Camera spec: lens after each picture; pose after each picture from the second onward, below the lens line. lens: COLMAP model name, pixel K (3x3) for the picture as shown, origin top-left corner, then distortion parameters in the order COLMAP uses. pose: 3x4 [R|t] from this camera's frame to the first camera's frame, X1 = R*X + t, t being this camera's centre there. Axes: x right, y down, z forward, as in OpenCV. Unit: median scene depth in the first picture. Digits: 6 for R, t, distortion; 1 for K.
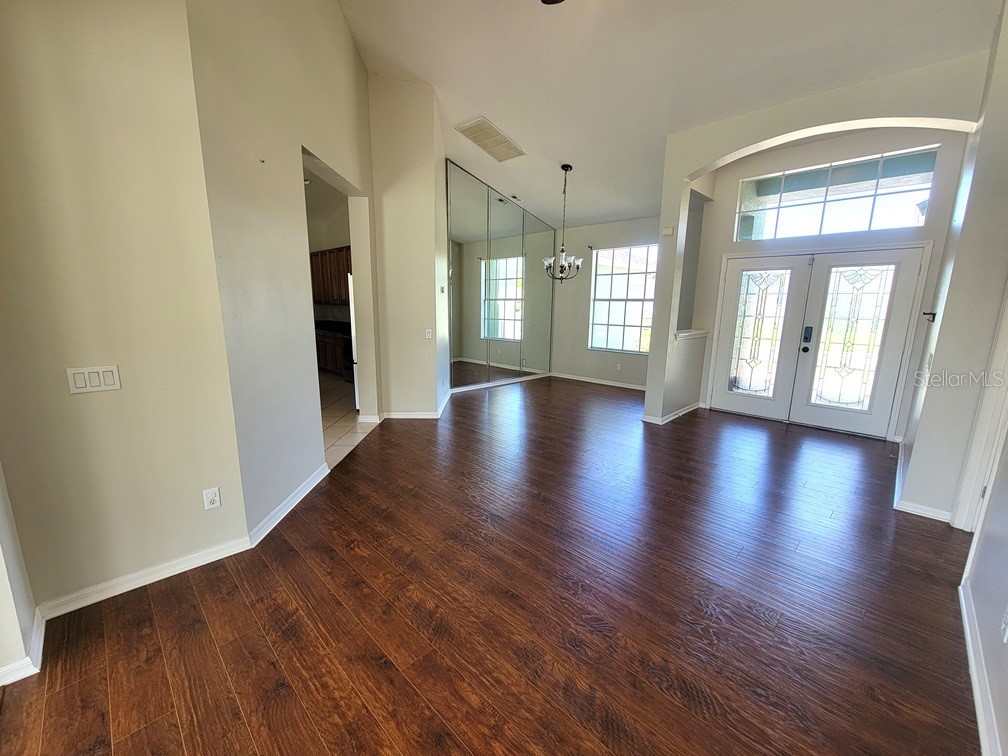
lens RADIAL K [[411.9, 0, 501.6], [0, 411.9, 383.7], [0, 0, 1]] dist [0.002024, -0.000212]
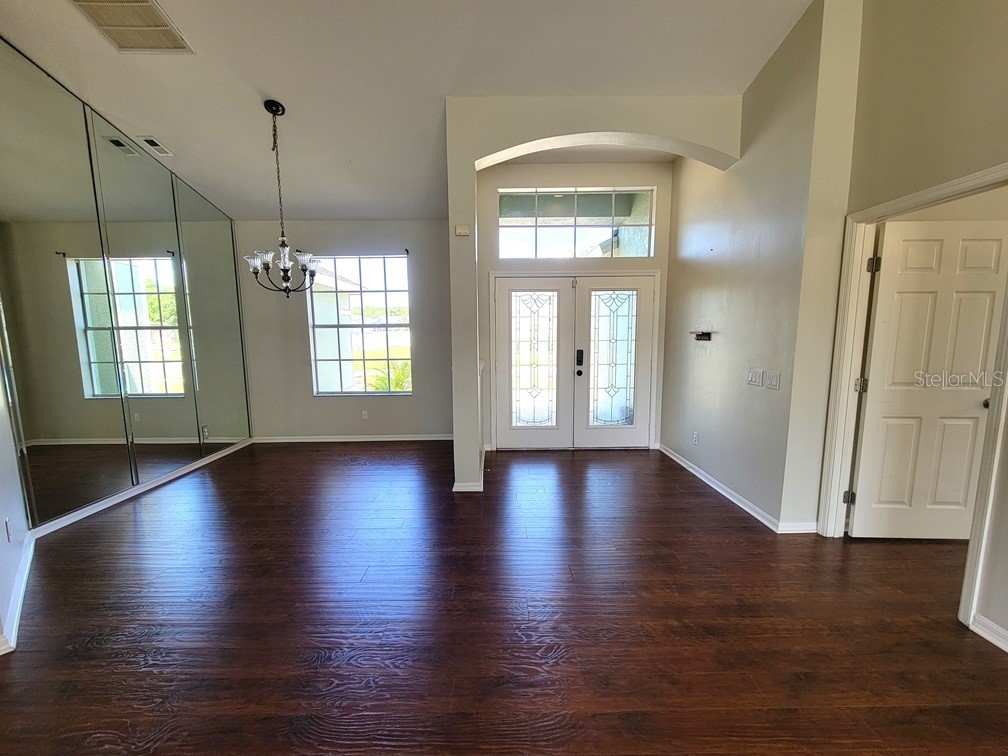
lens RADIAL K [[411.9, 0, 501.6], [0, 411.9, 383.7], [0, 0, 1]] dist [0.002024, -0.000212]
pose [[0.707556, -0.107789, 0.698388, -0.059886], [0.153529, 0.988139, -0.003035, -0.063247], [-0.689778, 0.109370, 0.715713, 0.327973]]
